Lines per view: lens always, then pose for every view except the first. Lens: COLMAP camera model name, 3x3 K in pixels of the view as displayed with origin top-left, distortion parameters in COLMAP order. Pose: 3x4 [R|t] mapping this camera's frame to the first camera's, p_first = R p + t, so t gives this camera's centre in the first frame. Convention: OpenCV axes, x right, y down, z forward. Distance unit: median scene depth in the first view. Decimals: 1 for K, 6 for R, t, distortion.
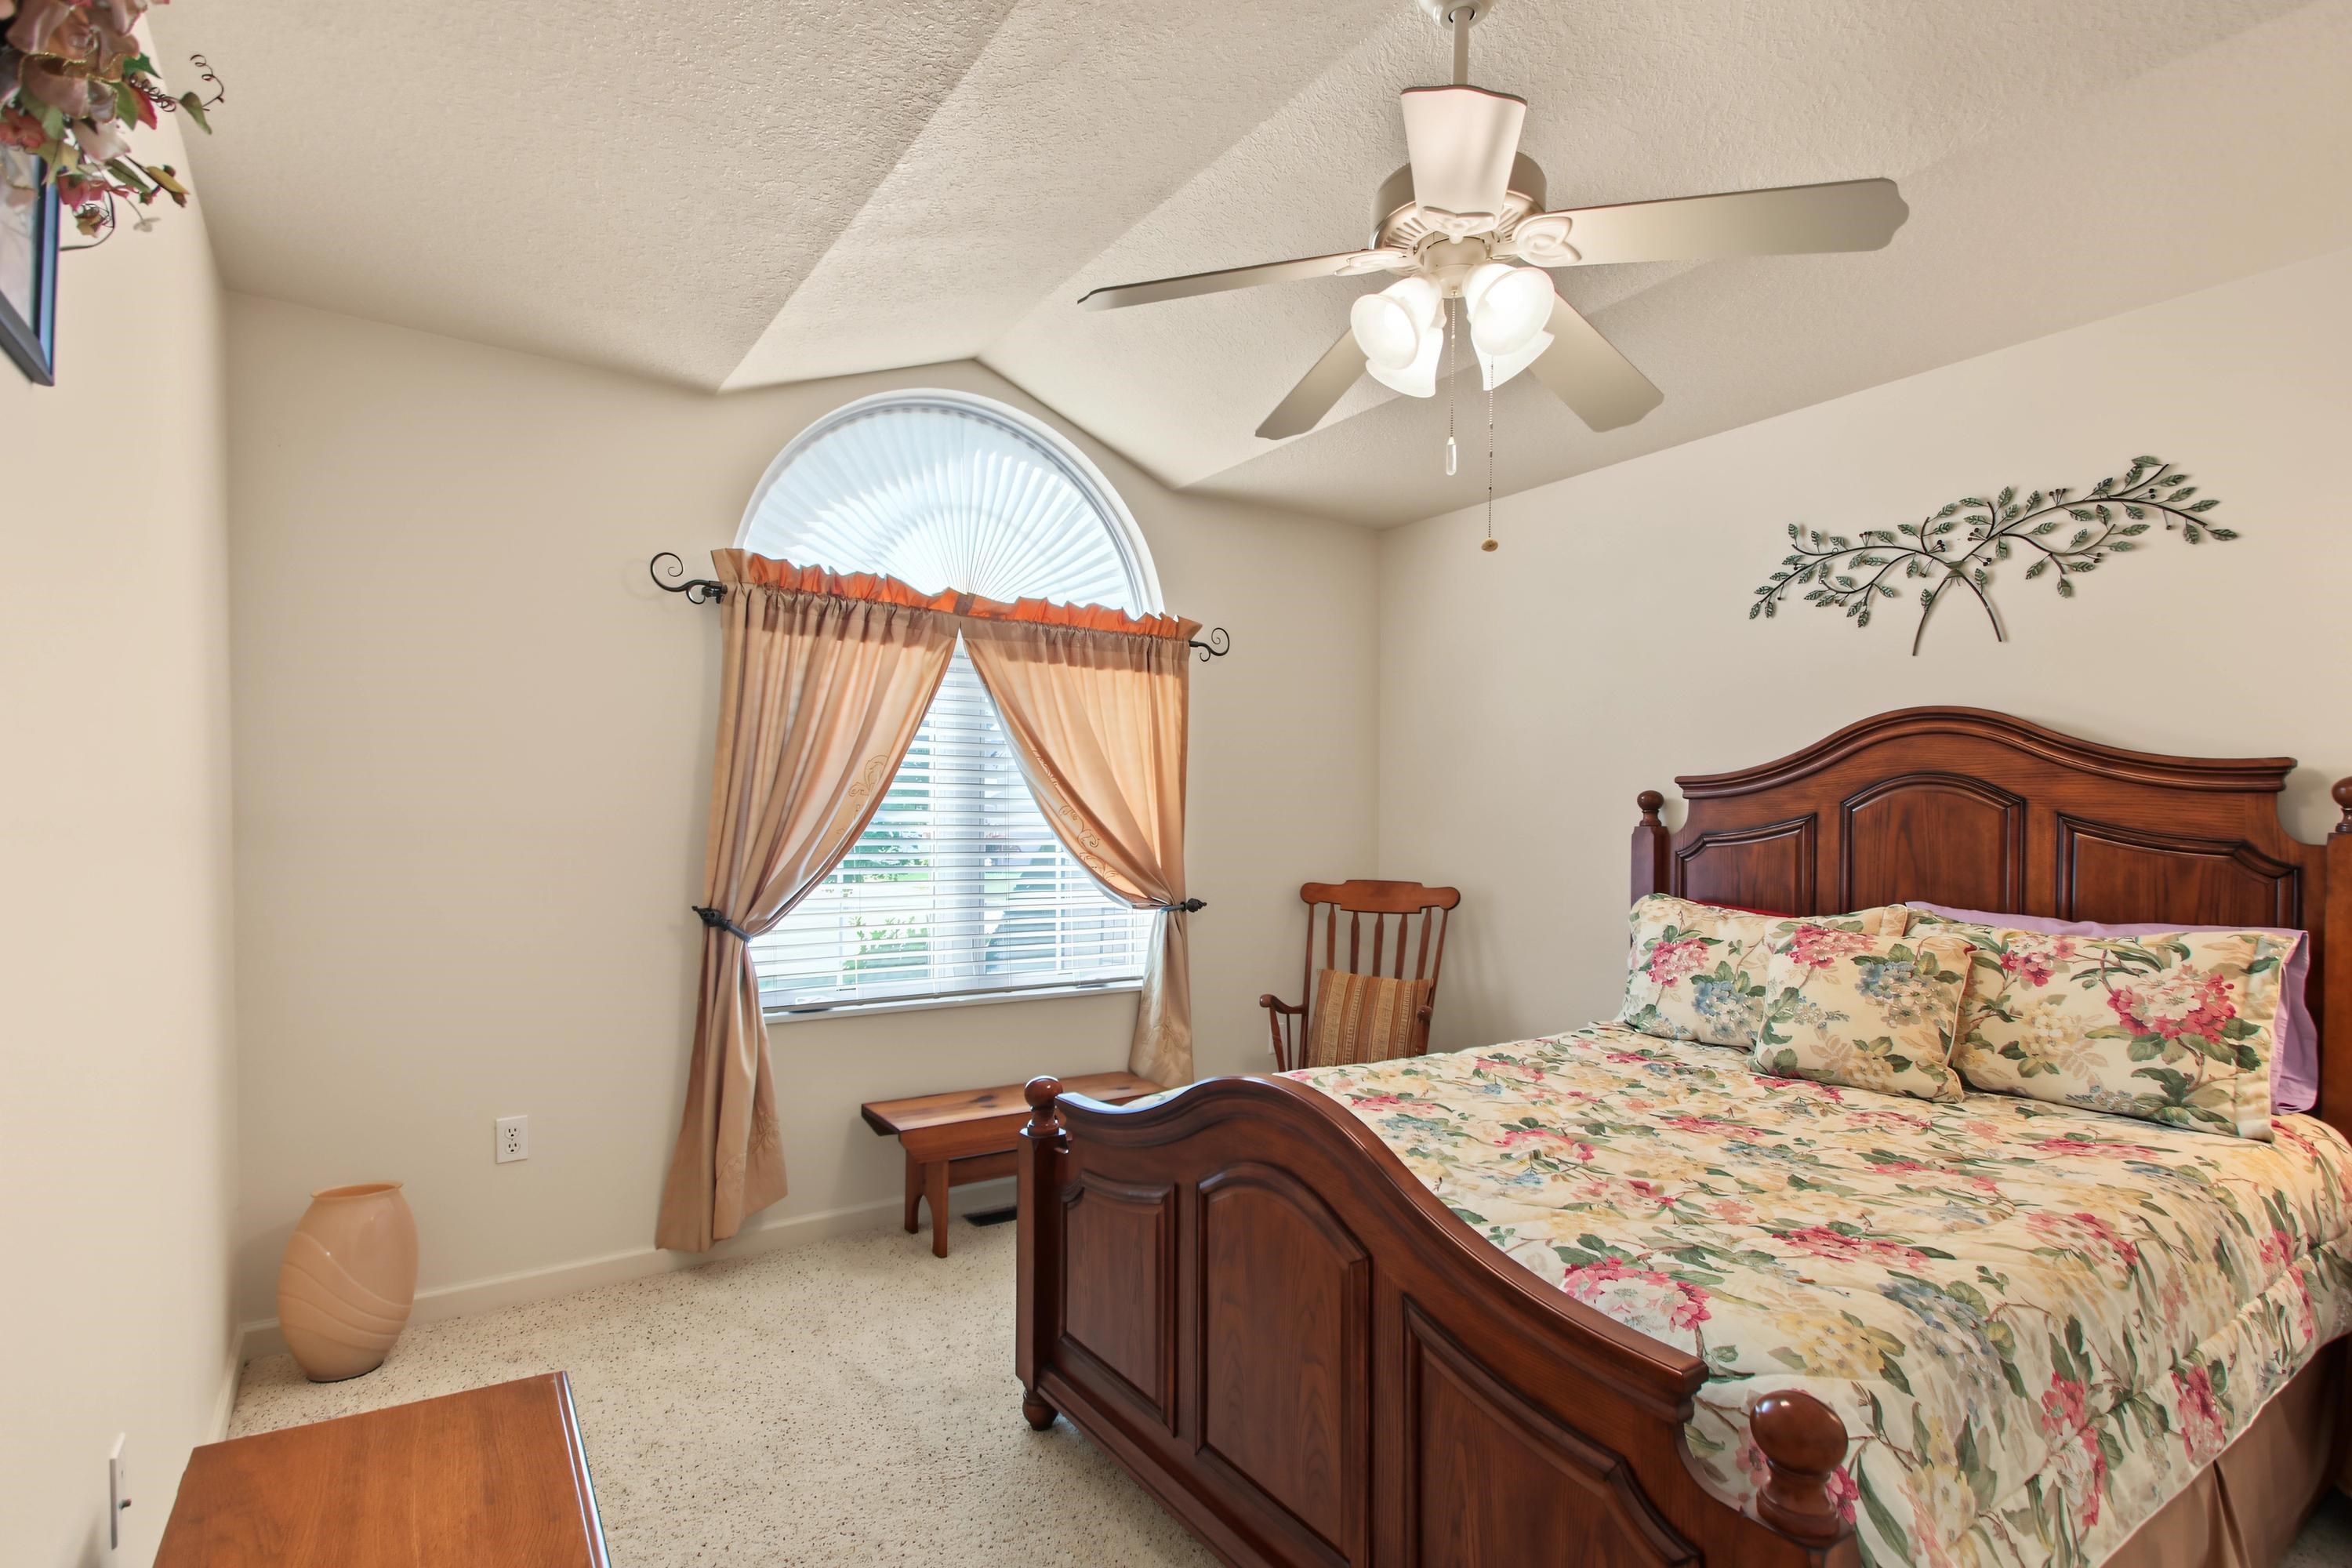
lens RADIAL K [[1094.8, 0, 1181.1], [0, 1094.8, 819.2], [0, 0, 1]] dist [0.054210, -0.026796]
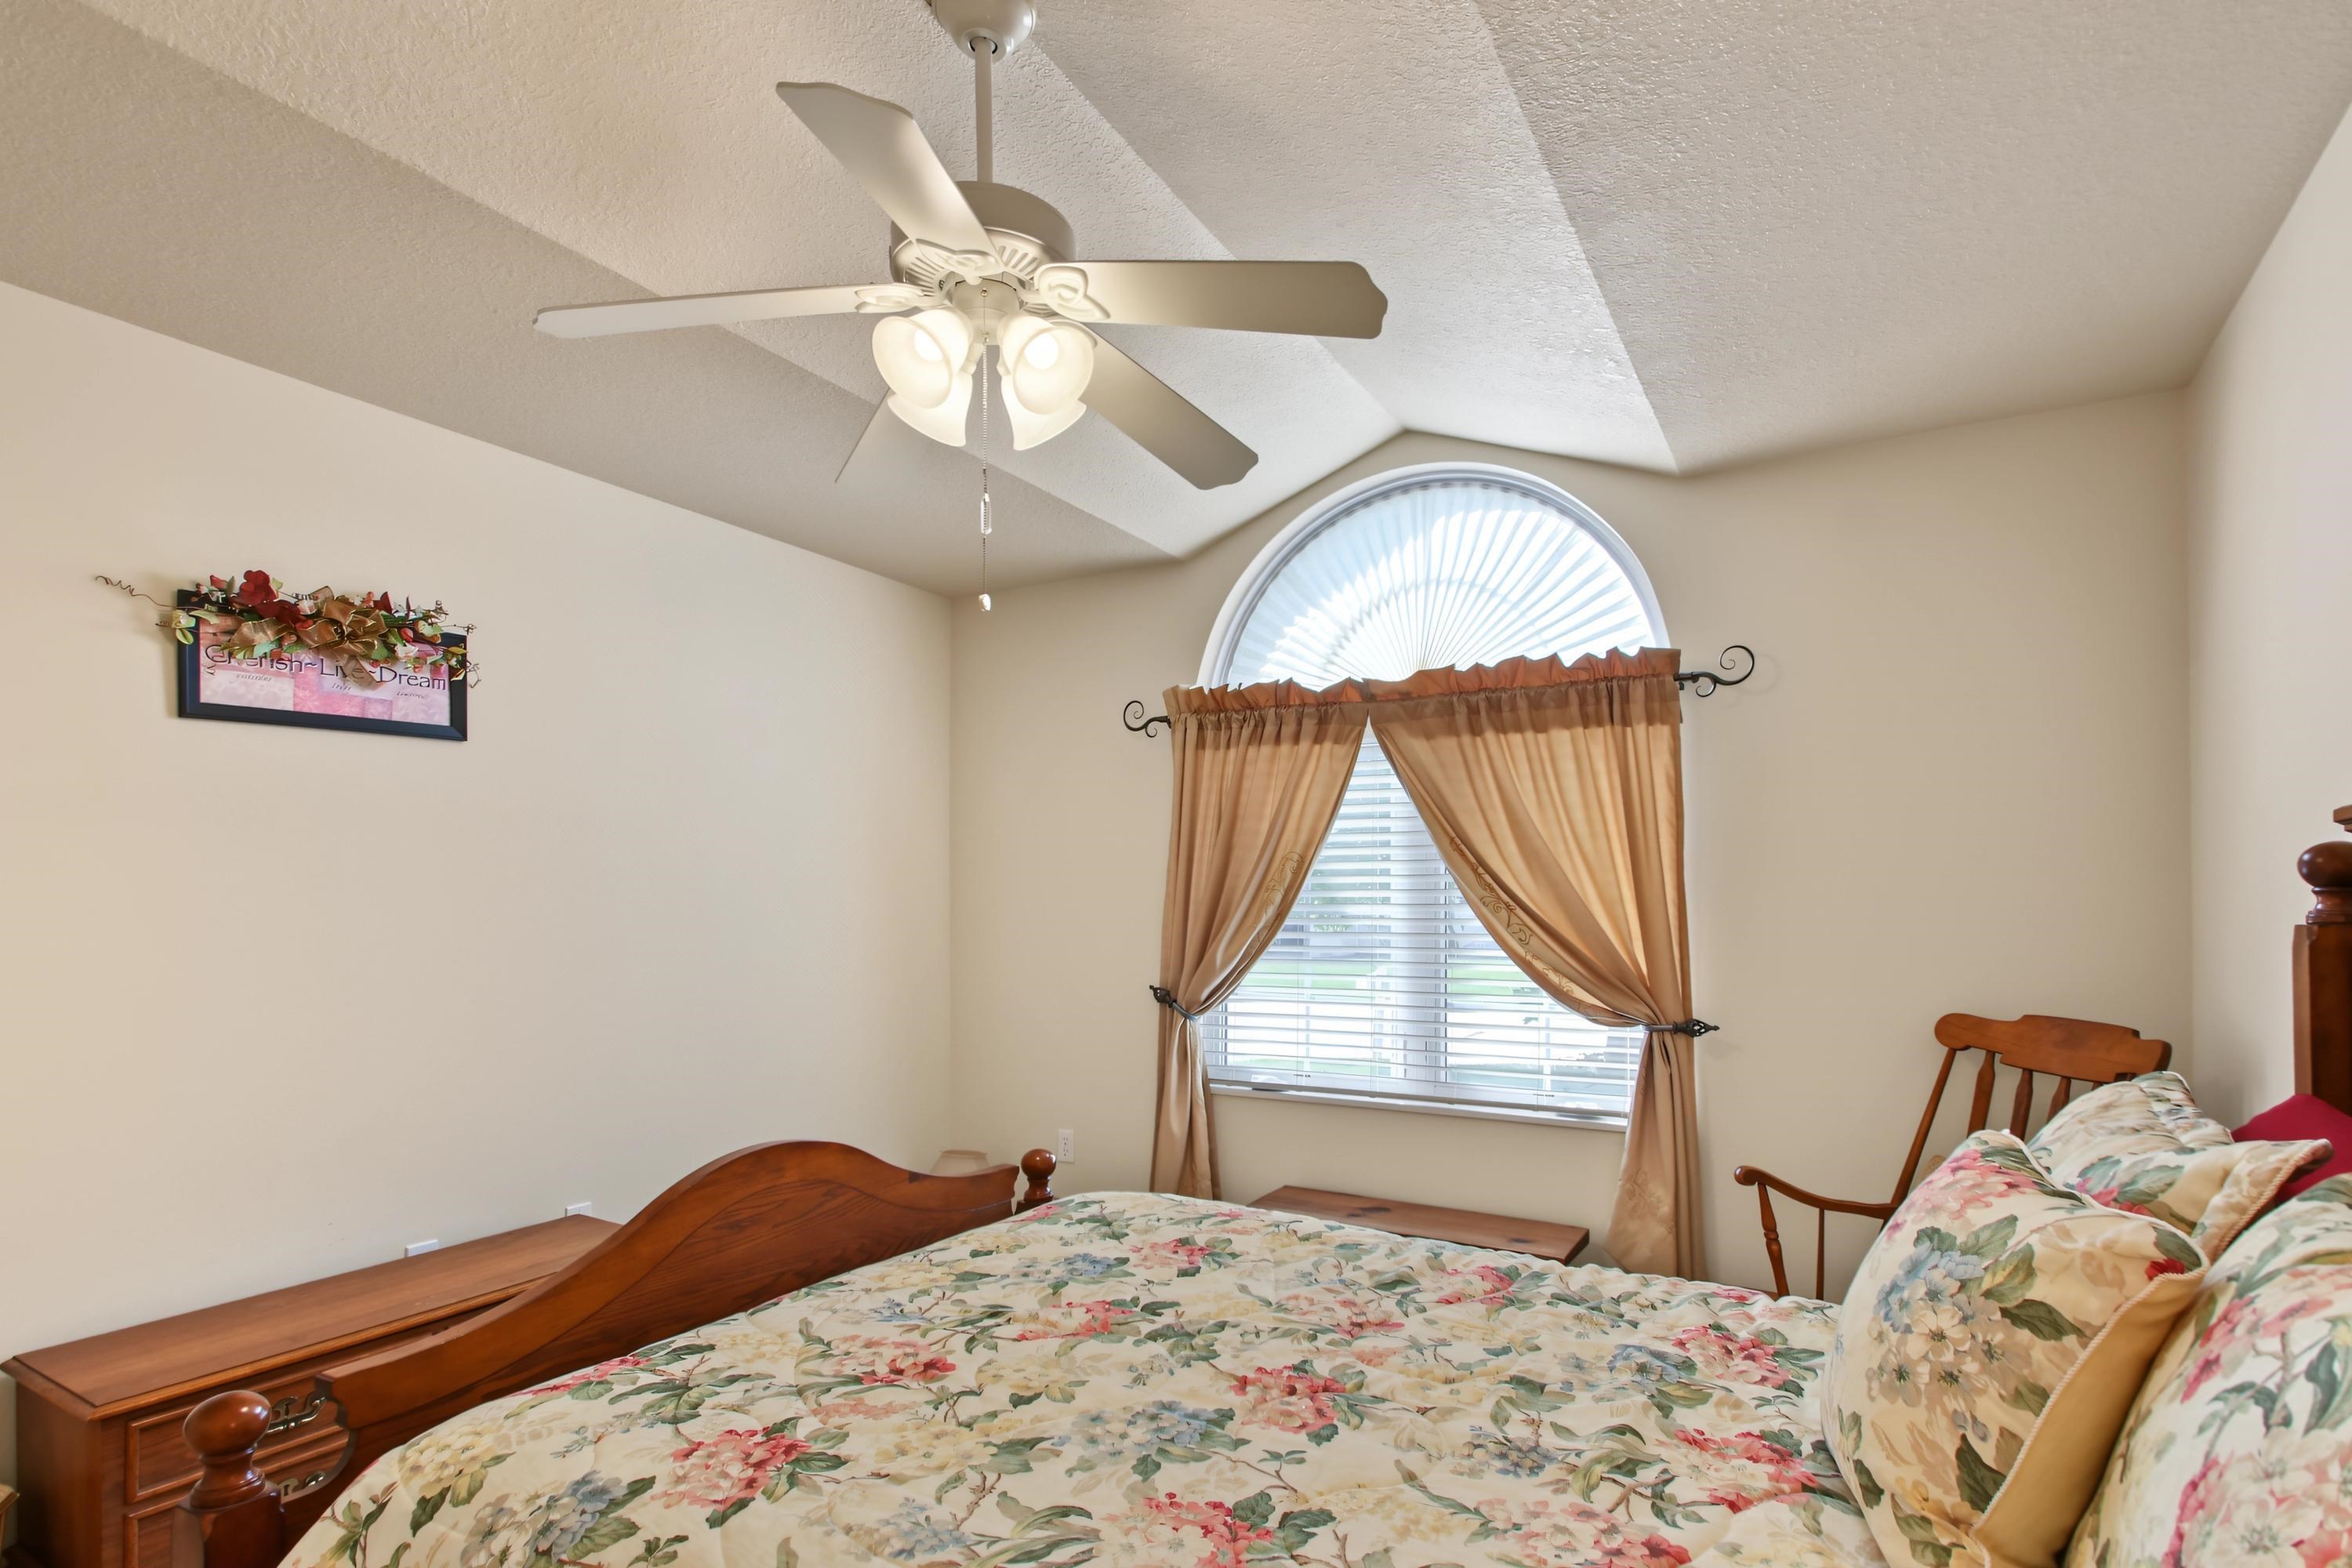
lens RADIAL K [[1123.1, 0, 1123.9], [0, 1123.1, 884.1], [0, 0, 1]] dist [0.000291, 0.020450]
pose [[0.466459, -0.024795, -0.884195, 0.698359], [0.000335, 0.999612, -0.027854, 0.002960], [0.884543, 0.012696, 0.466287, 0.427239]]
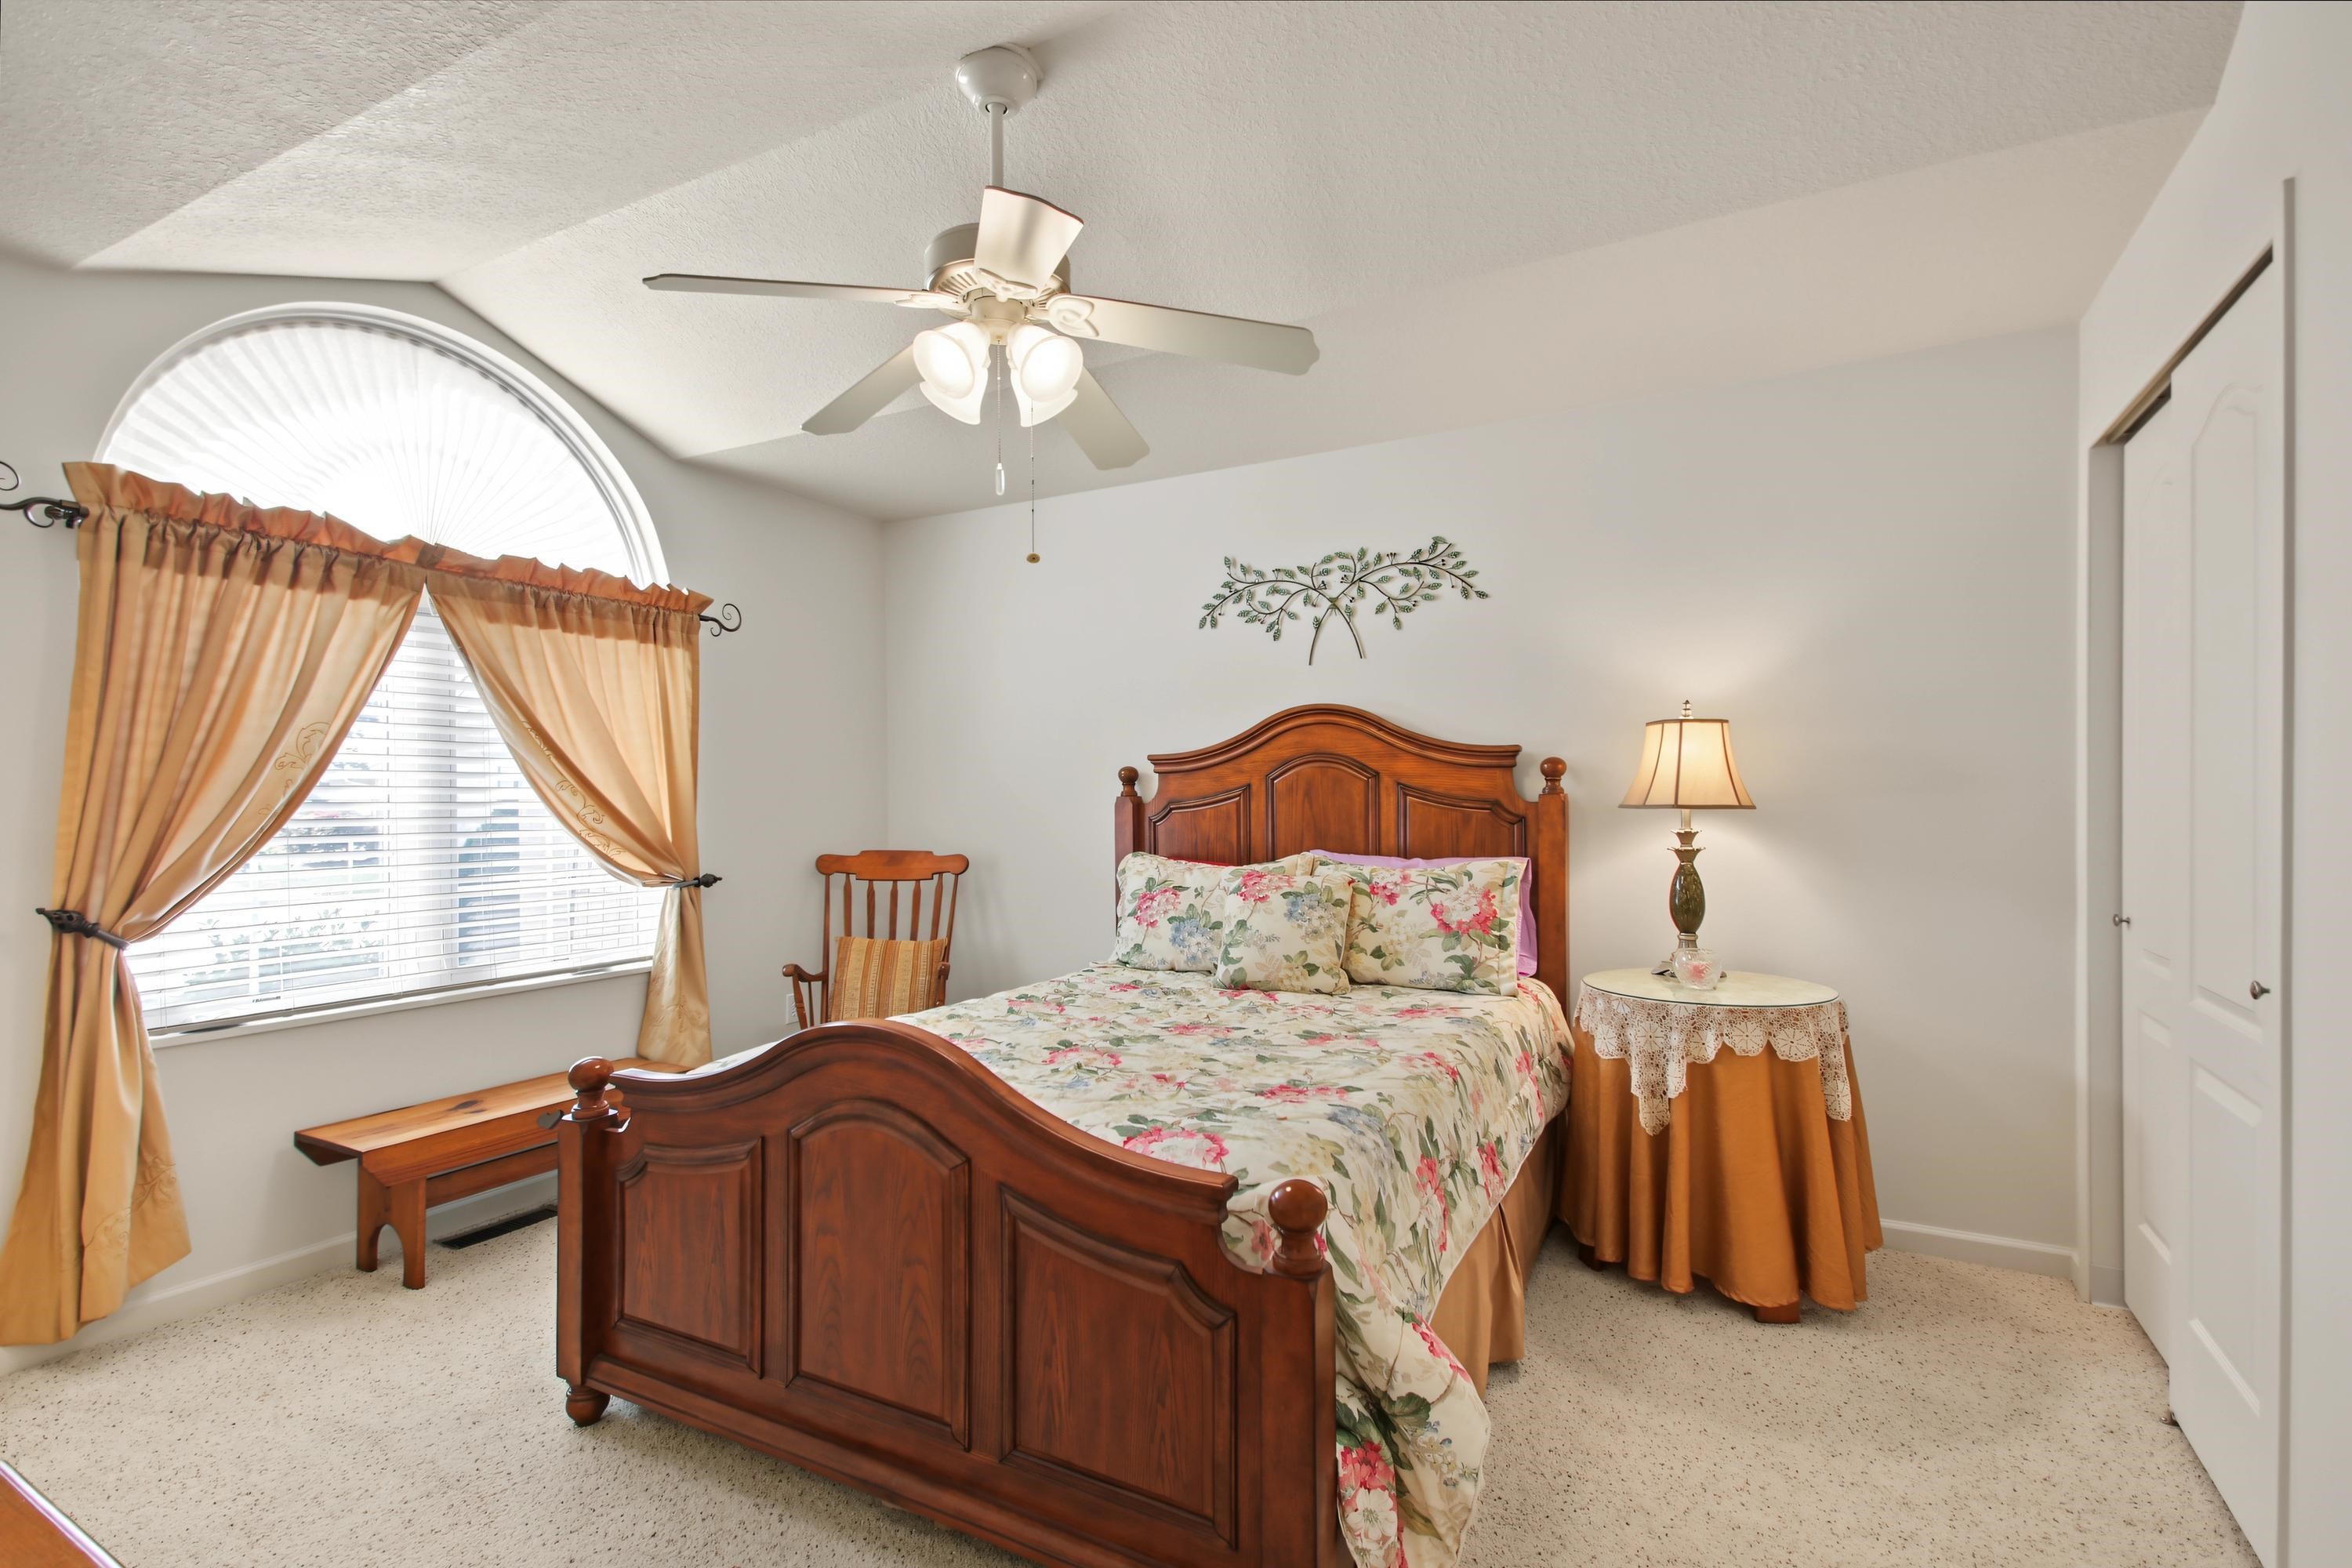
lens RADIAL K [[1092.3, 0, 1159.2], [0, 1092.3, 763.5], [0, 0, 1]] dist [0.003328, 0.000414]
pose [[0.888809, 0.004549, 0.458255, -0.093169], [0.009975, 0.999522, -0.029269, 0.006644], [-0.458169, 0.030586, 0.888339, -0.067364]]
